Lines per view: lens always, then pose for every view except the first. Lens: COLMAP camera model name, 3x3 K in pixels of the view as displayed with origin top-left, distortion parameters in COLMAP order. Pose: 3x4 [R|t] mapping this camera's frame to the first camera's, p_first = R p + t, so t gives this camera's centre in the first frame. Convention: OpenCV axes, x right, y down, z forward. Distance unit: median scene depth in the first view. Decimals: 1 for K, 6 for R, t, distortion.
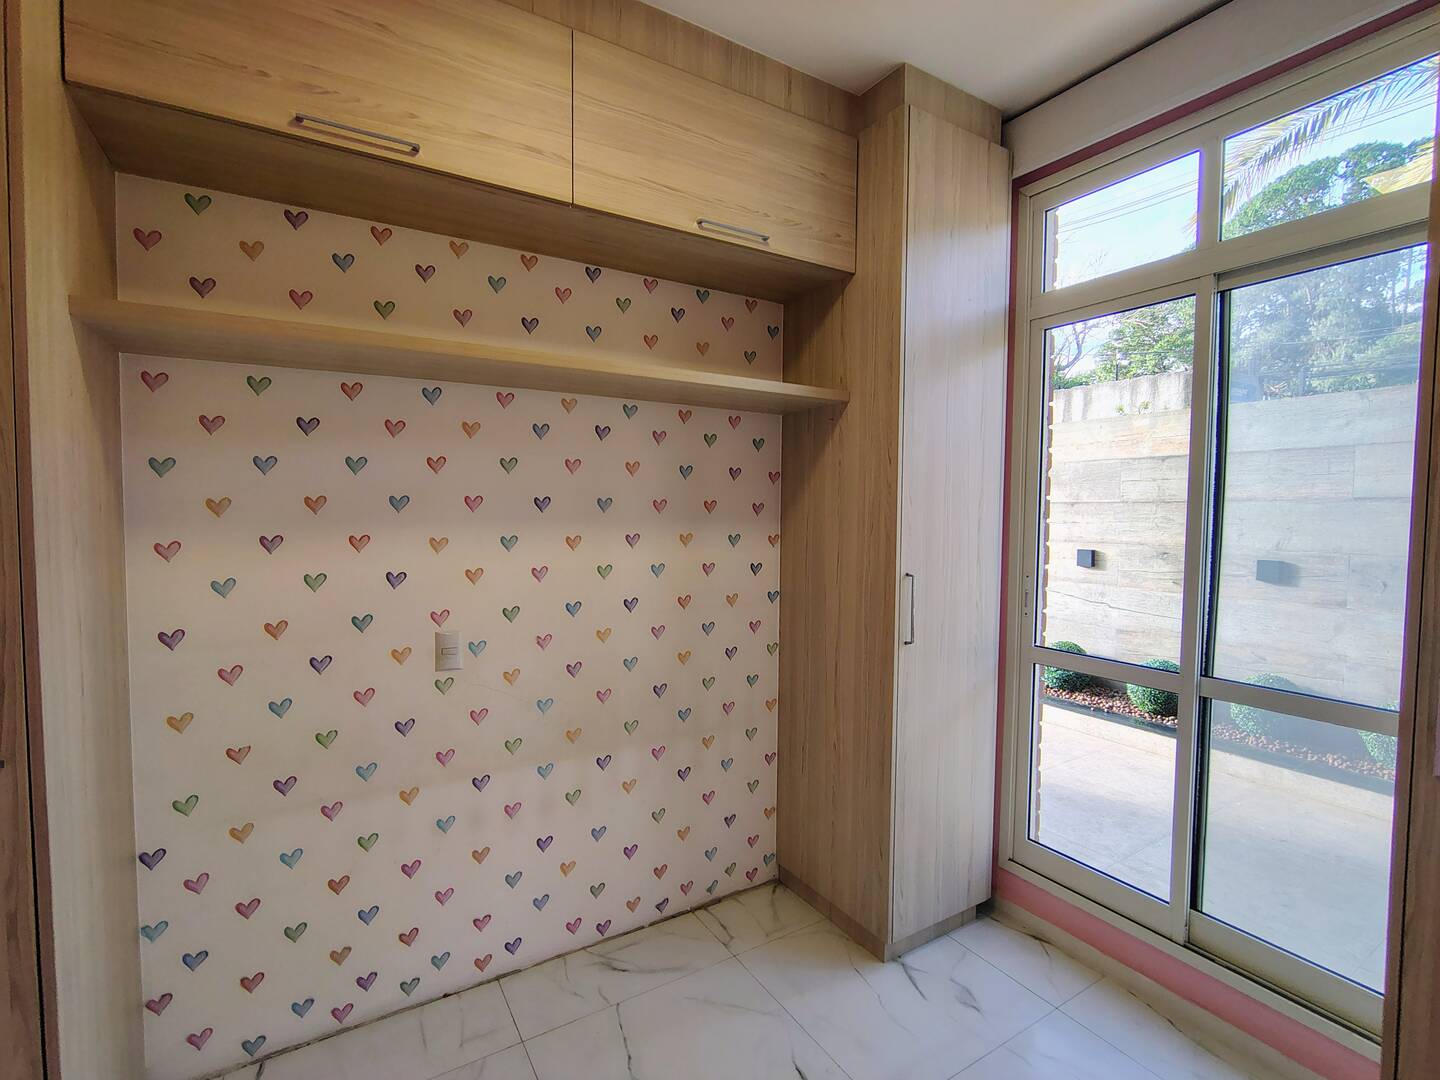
lens RADIAL K [[673.4, 0, 722.7], [0, 673.4, 543.9], [0, 0, 1]] dist [-0.011294, 0.005887]
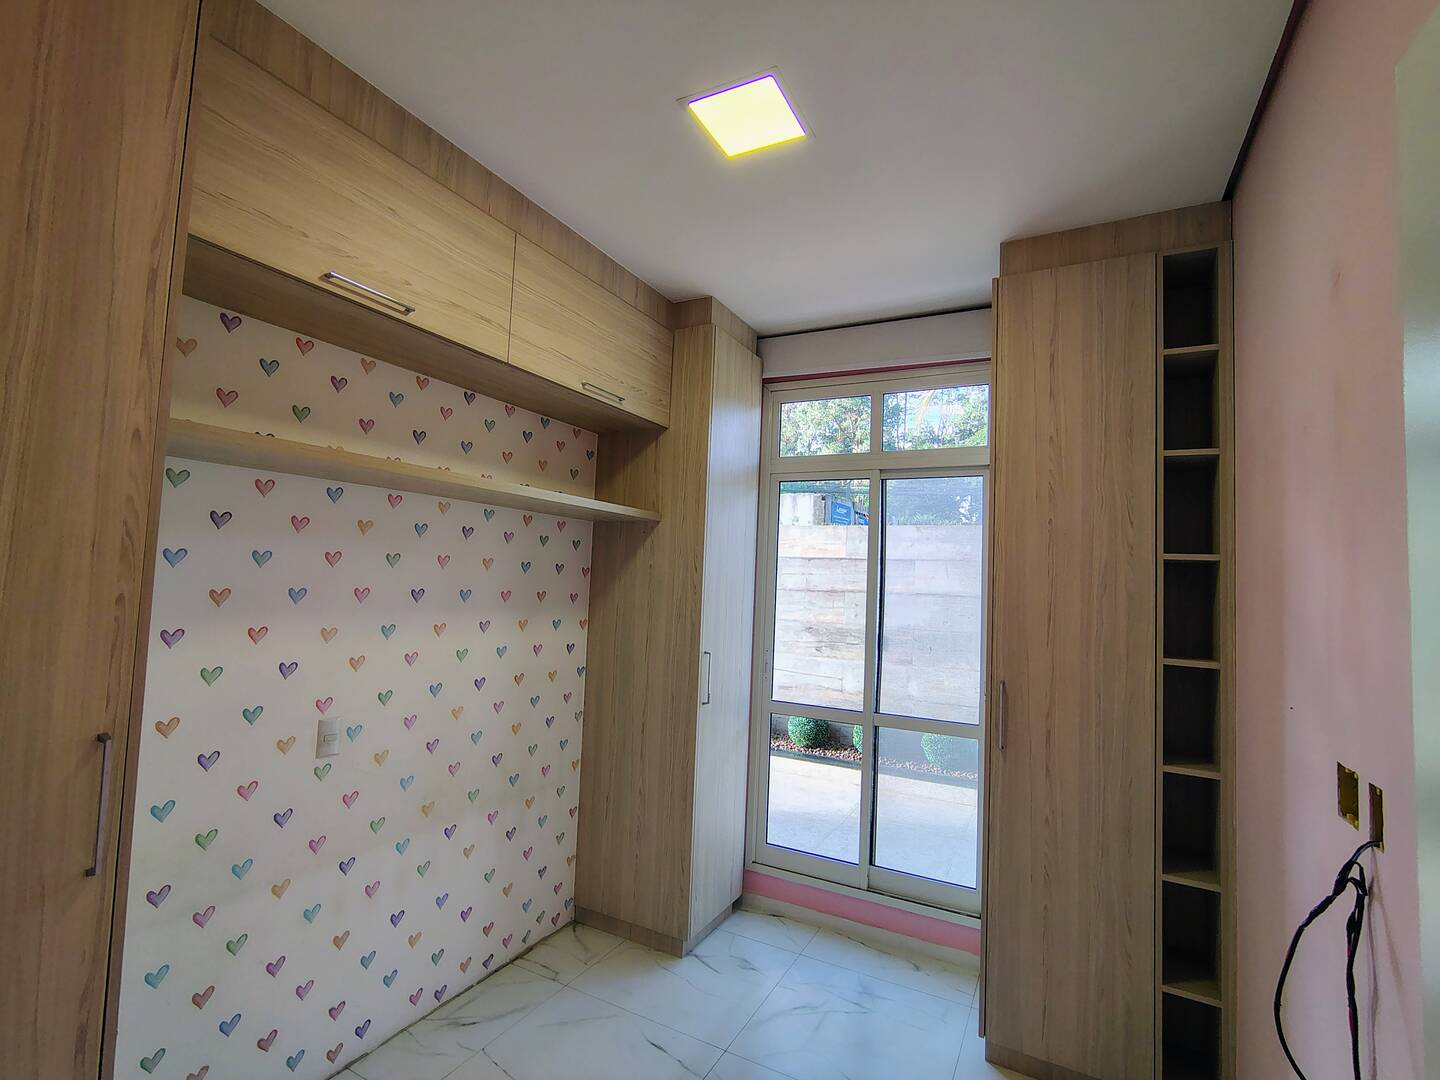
lens RADIAL K [[673.4, 0, 722.7], [0, 673.4, 543.9], [0, 0, 1]] dist [-0.011294, 0.005887]
pose [[0.861199, 0.058066, 0.504940, -0.377779], [-0.009430, 0.995107, -0.098351, -0.037474], [-0.508180, 0.079938, 0.857533, -0.198306]]
